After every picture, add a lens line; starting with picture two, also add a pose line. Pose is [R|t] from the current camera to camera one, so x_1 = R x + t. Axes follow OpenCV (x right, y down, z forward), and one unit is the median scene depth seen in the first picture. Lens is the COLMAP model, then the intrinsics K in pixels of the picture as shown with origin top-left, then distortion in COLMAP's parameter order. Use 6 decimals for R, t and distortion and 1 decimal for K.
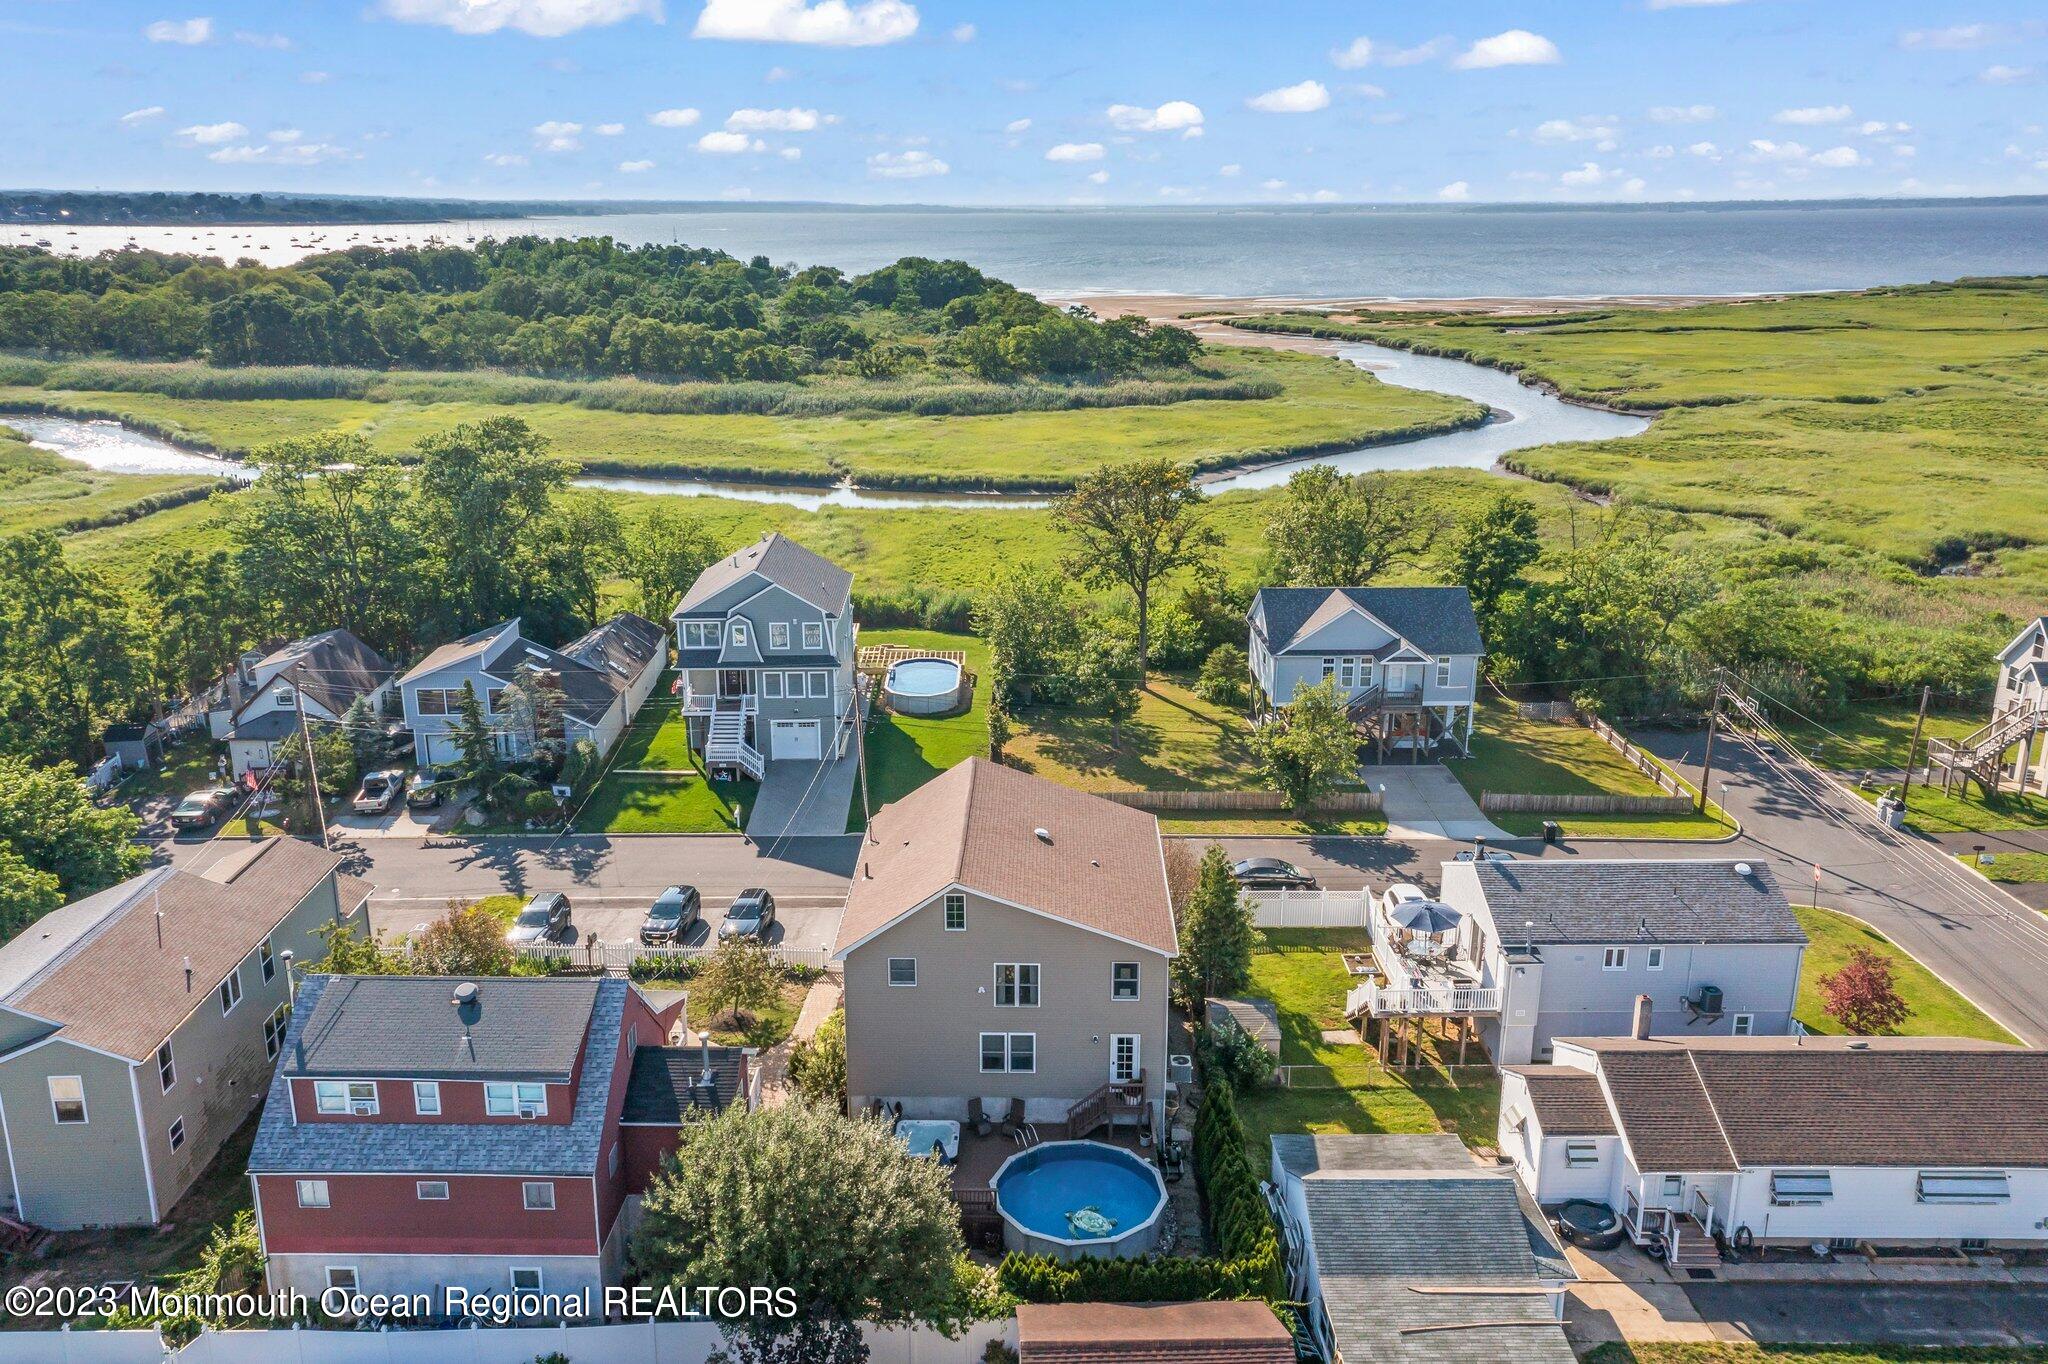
lens RADIAL K [[1607.8, 0, 1024.0], [0, 1607.8, 682.0], [0, 0, 1]] dist [0.080176, 0.009745]
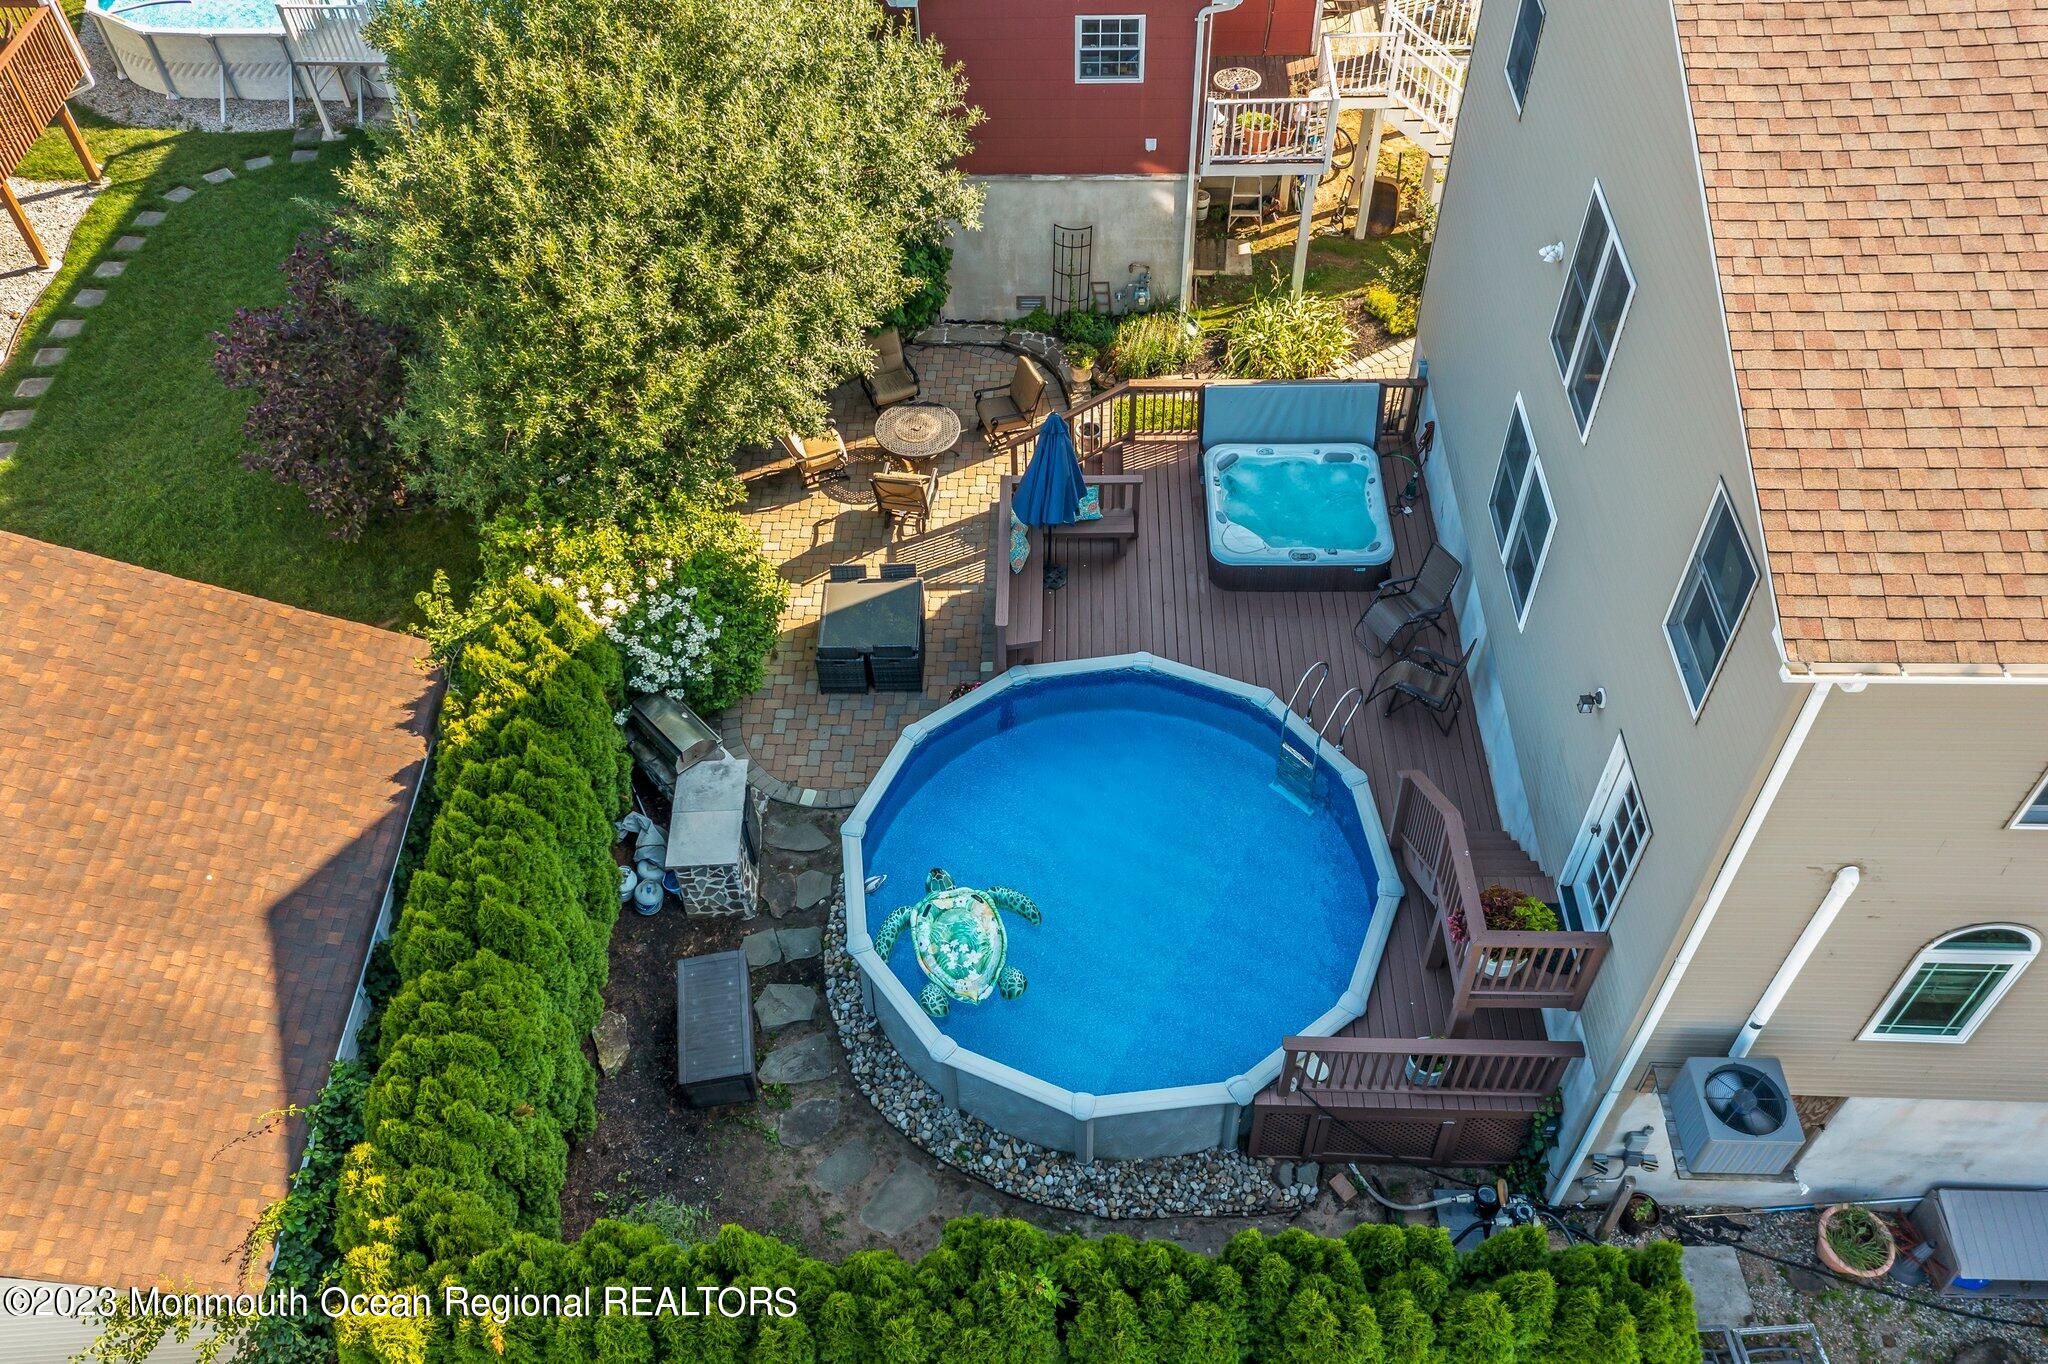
lens RADIAL K [[1590.8, 0, 1056.2], [0, 1590.8, 680.6], [0, 0, 1]] dist [0.059847, 0.000540]
pose [[-0.029070, 0.733923, -0.678611, 0.127144], [-0.261639, 0.649642, 0.713800, 0.039755], [0.964728, 0.198302, 0.173138, 0.529482]]
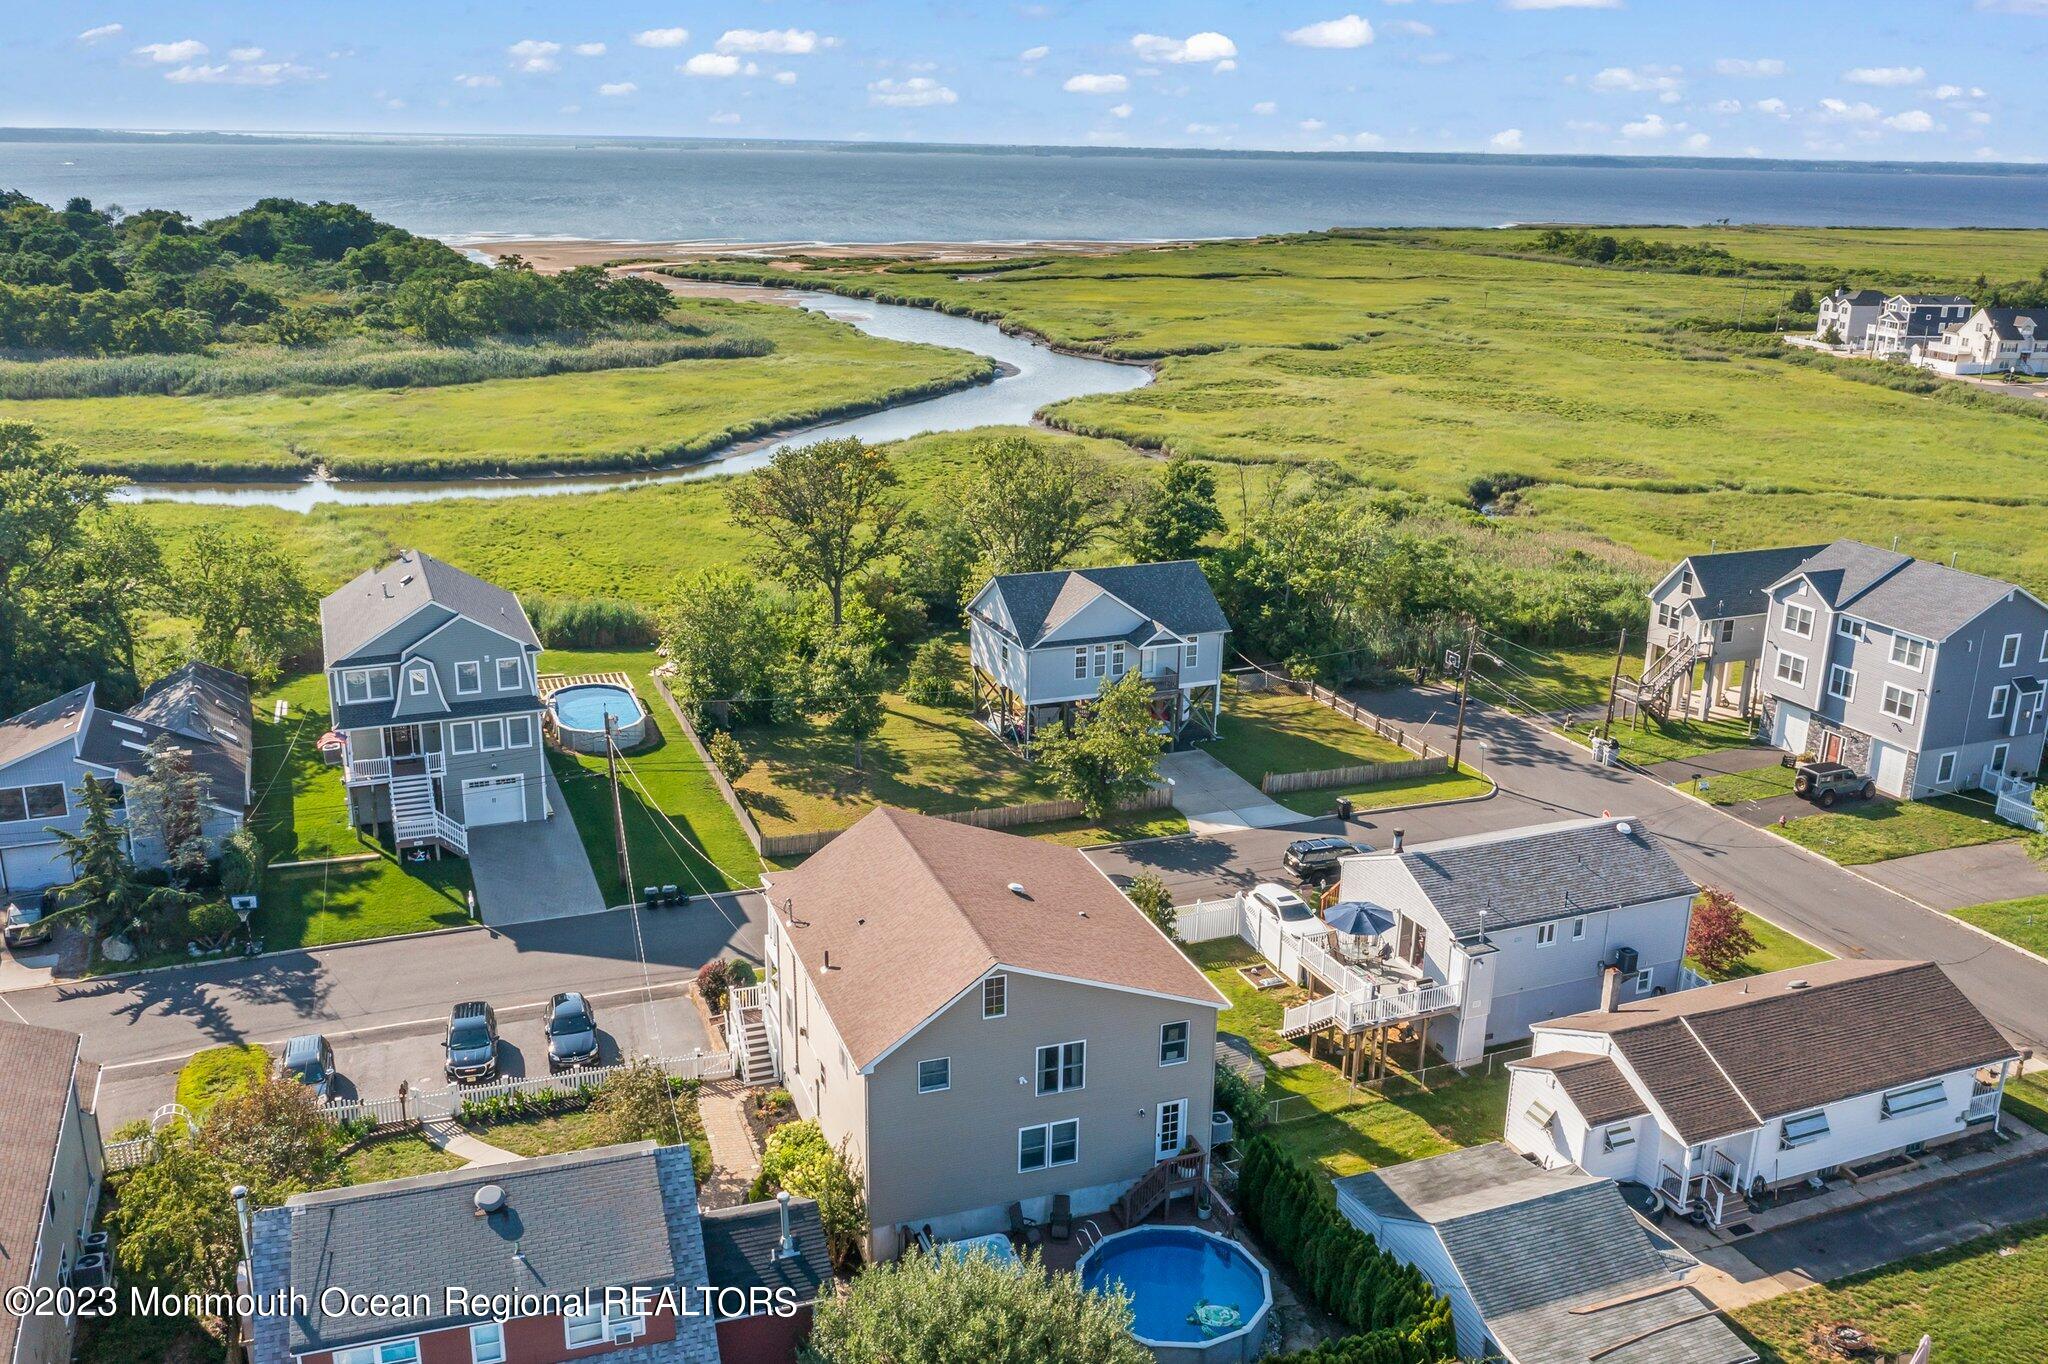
lens RADIAL K [[1732.4, 0, 1019.0], [0, 1732.4, 774.3], [0, 0, 1]] dist [-0.004317, 0.002115]
pose [[0.938295, -0.108467, 0.328386, -0.186588], [0.086639, 0.992987, 0.080434, -0.026691], [-0.334808, -0.047020, 0.941112, 0.084996]]
